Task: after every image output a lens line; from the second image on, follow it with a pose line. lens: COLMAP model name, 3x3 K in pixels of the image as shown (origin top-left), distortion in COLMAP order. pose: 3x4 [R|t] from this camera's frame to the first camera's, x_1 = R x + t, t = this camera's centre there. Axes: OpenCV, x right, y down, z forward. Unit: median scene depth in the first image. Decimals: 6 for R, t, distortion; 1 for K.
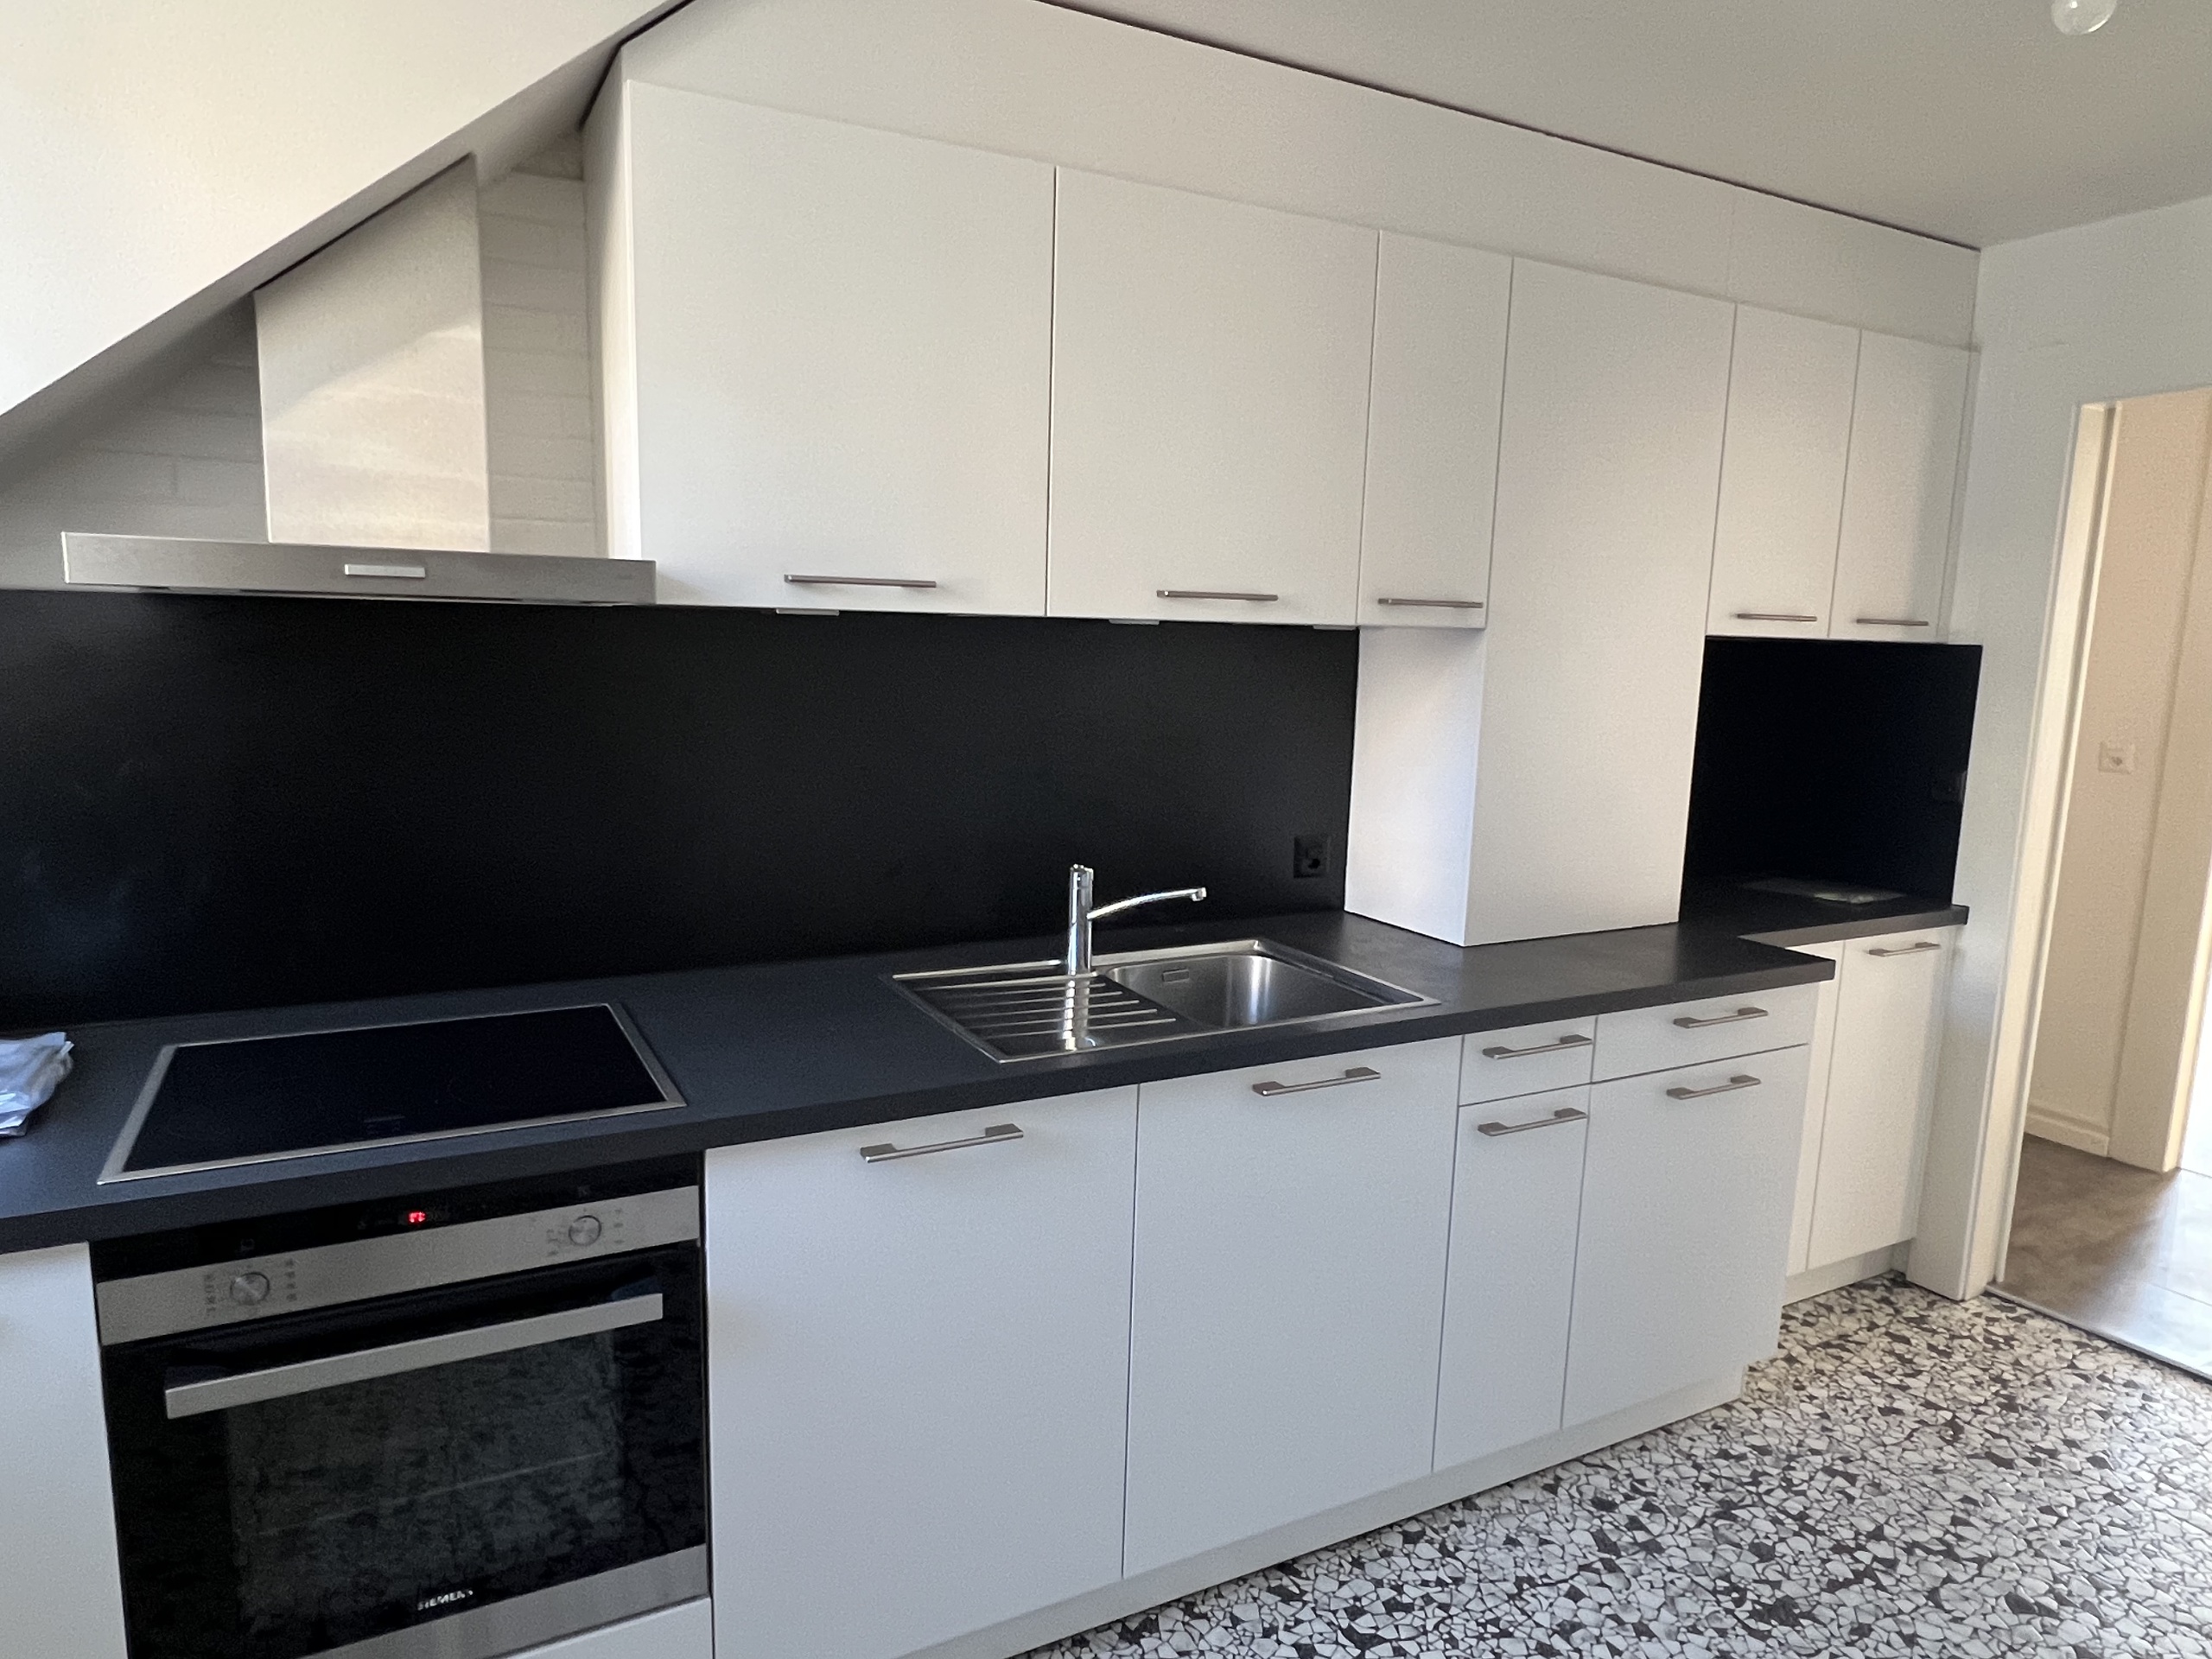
lens RADIAL K [[1355.8, 0, 1097.4], [0, 1355.8, 846.3], [0, 0, 1]] dist [0.008982, 0.001323]
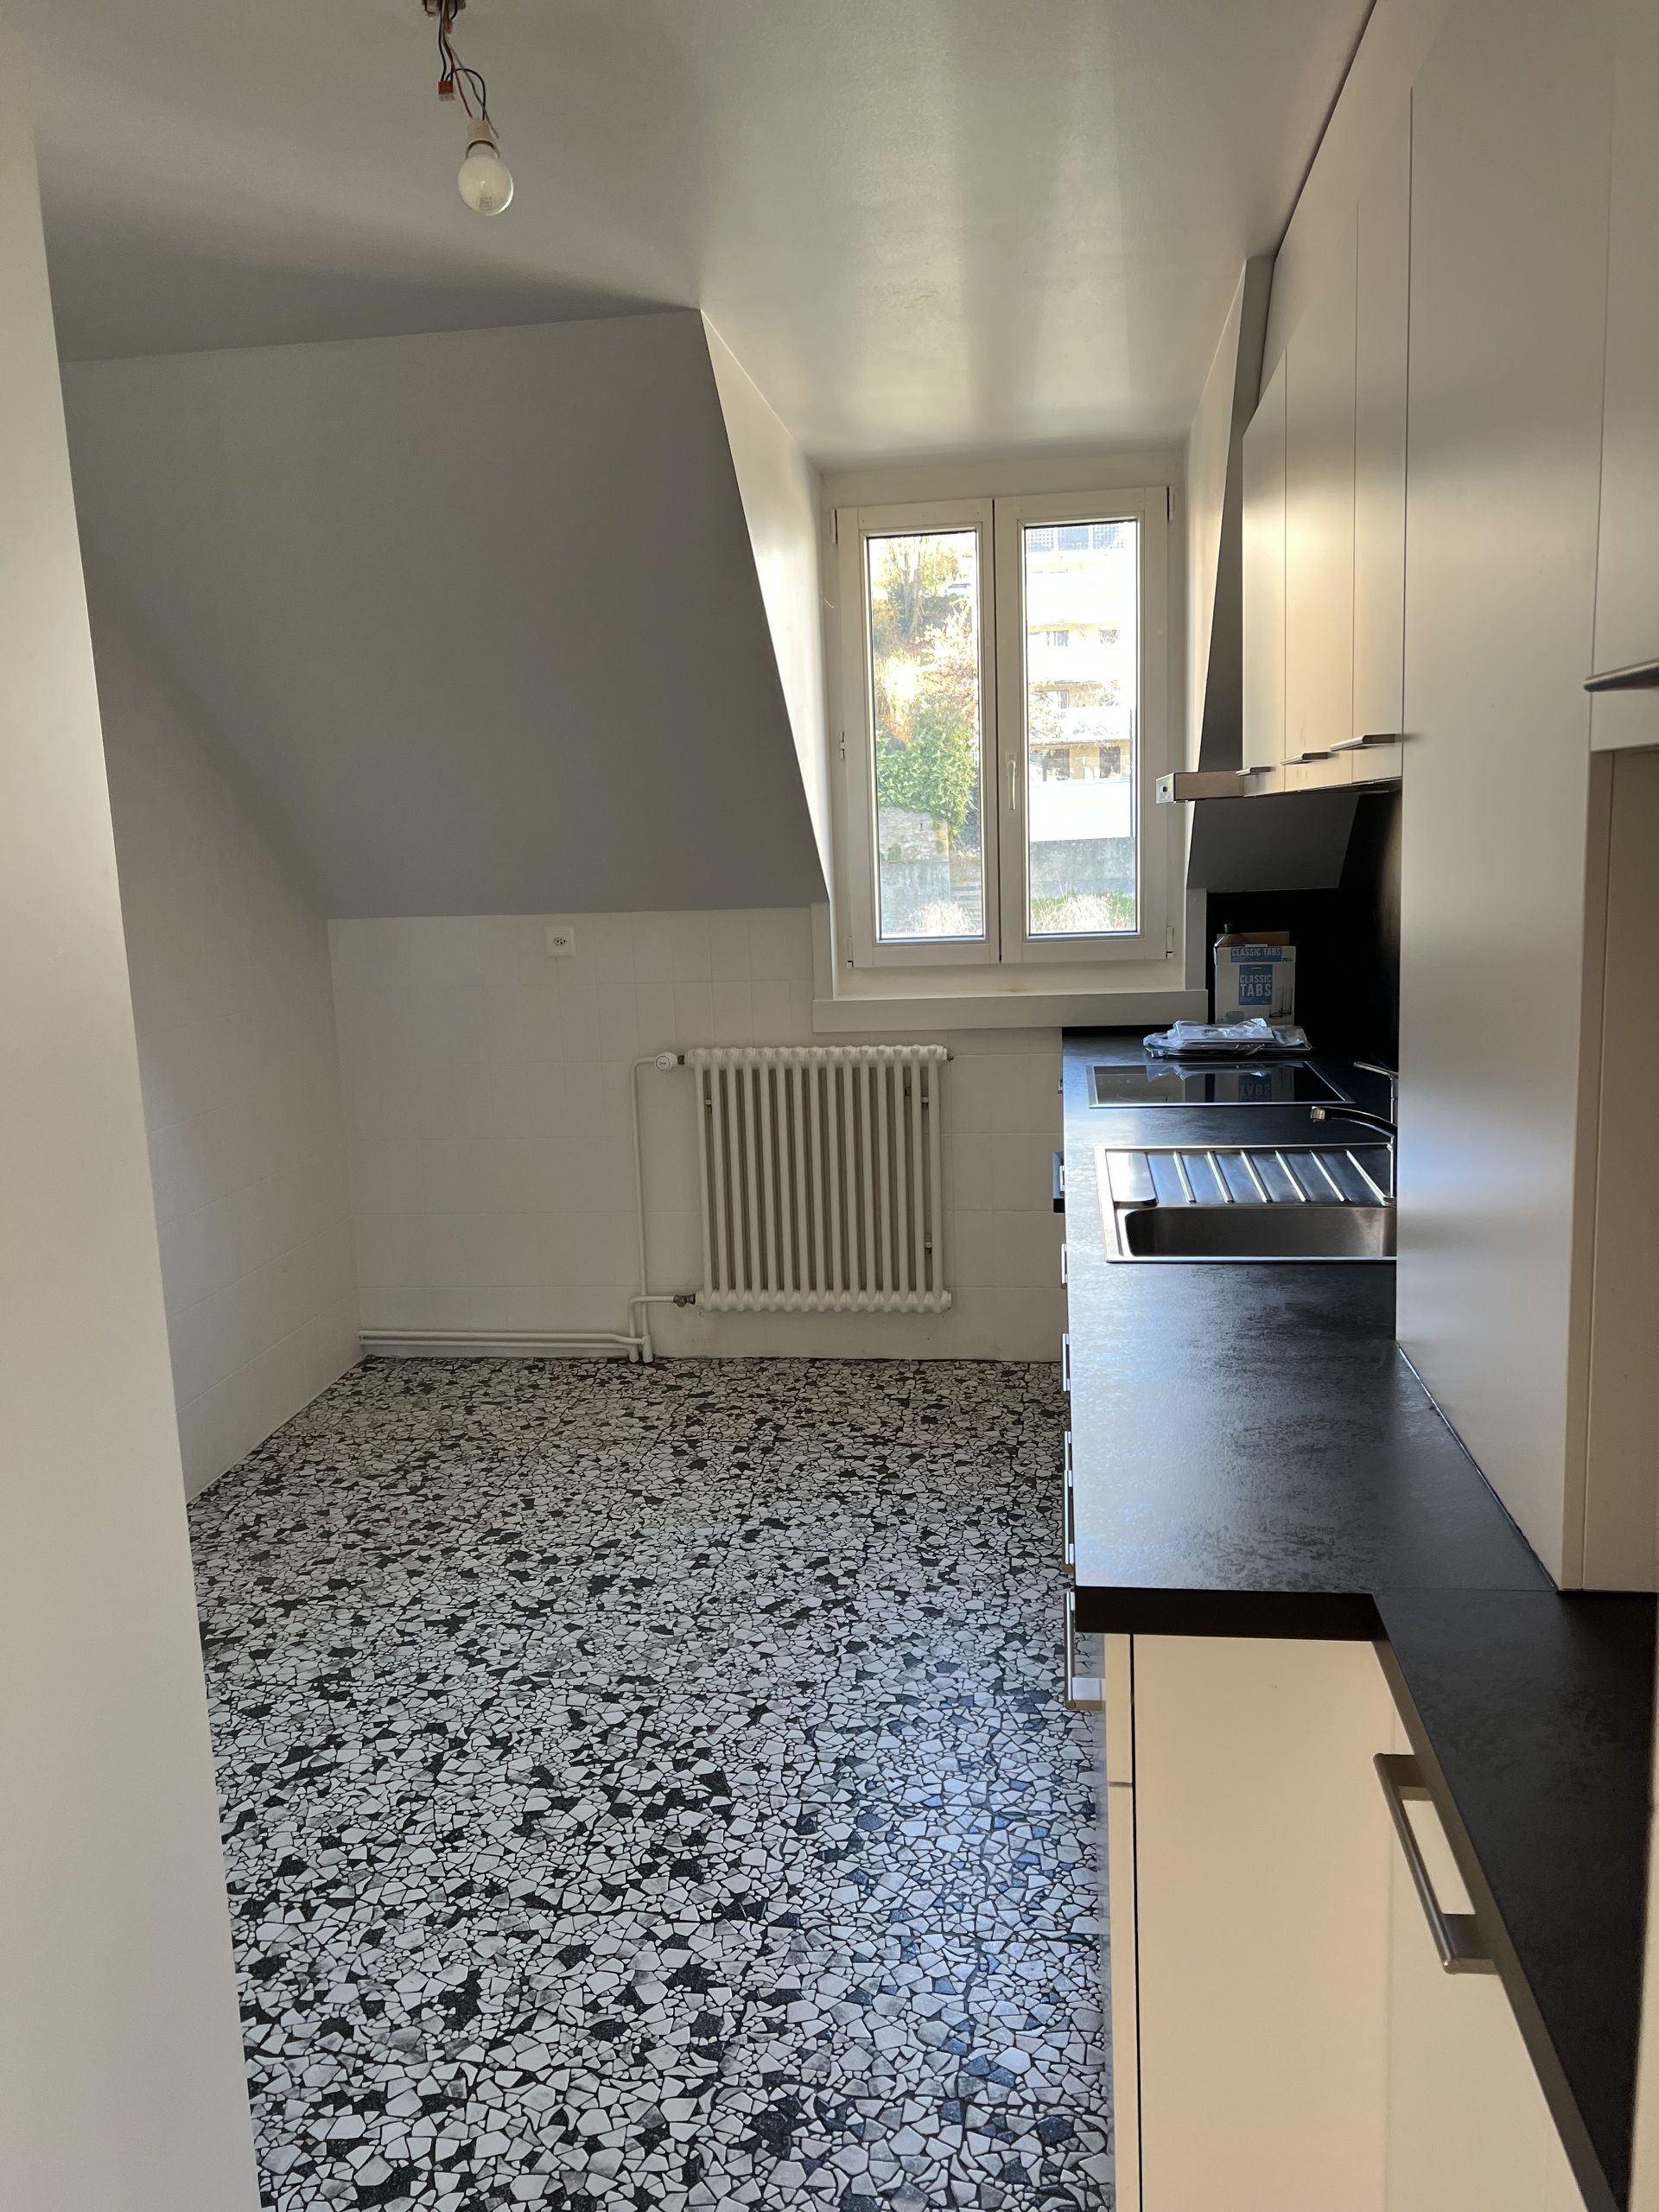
lens RADIAL K [[1640.8, 0, 825.8], [0, 1640.8, 1106.0], [0, 0, 1]] dist [0.079276, 0.001444]
pose [[-0.577804, 0.142346, -0.803666, 1.143619], [-0.089774, 0.967615, 0.235928, -0.196503], [0.811223, 0.208469, -0.546313, 1.404526]]
